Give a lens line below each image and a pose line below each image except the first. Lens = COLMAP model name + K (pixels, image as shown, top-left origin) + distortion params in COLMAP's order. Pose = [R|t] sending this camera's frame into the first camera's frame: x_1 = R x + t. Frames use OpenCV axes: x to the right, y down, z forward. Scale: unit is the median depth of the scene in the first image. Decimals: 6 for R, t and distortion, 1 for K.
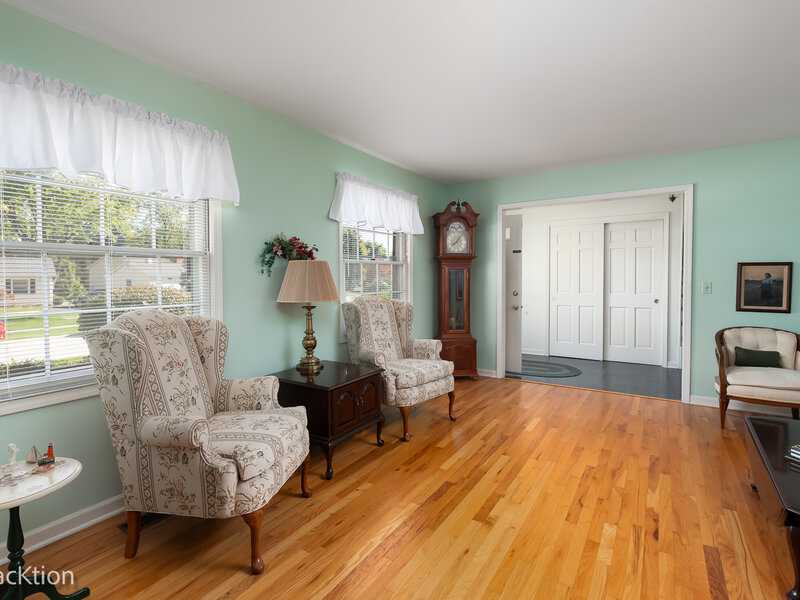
lens RADIAL K [[408.9, 0, 403.7], [0, 408.9, 287.4], [0, 0, 1]] dist [0.001007, 0.000240]
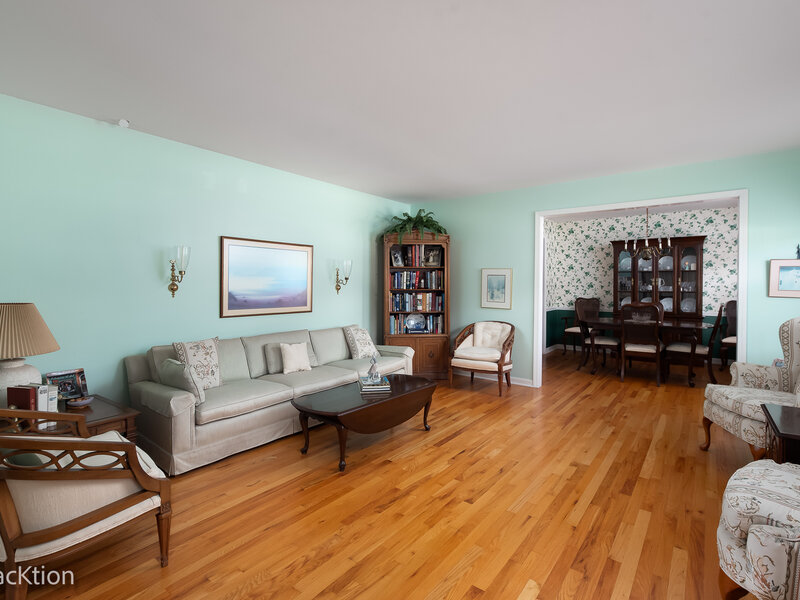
lens RADIAL K [[408.9, 0, 403.7], [0, 408.9, 287.4], [0, 0, 1]] dist [0.001007, 0.000240]
pose [[-0.996958, -0.003527, 0.077857, 0.532166], [-0.000922, 0.999440, 0.033463, -0.047492], [-0.077931, 0.033289, -0.996403, 1.875497]]
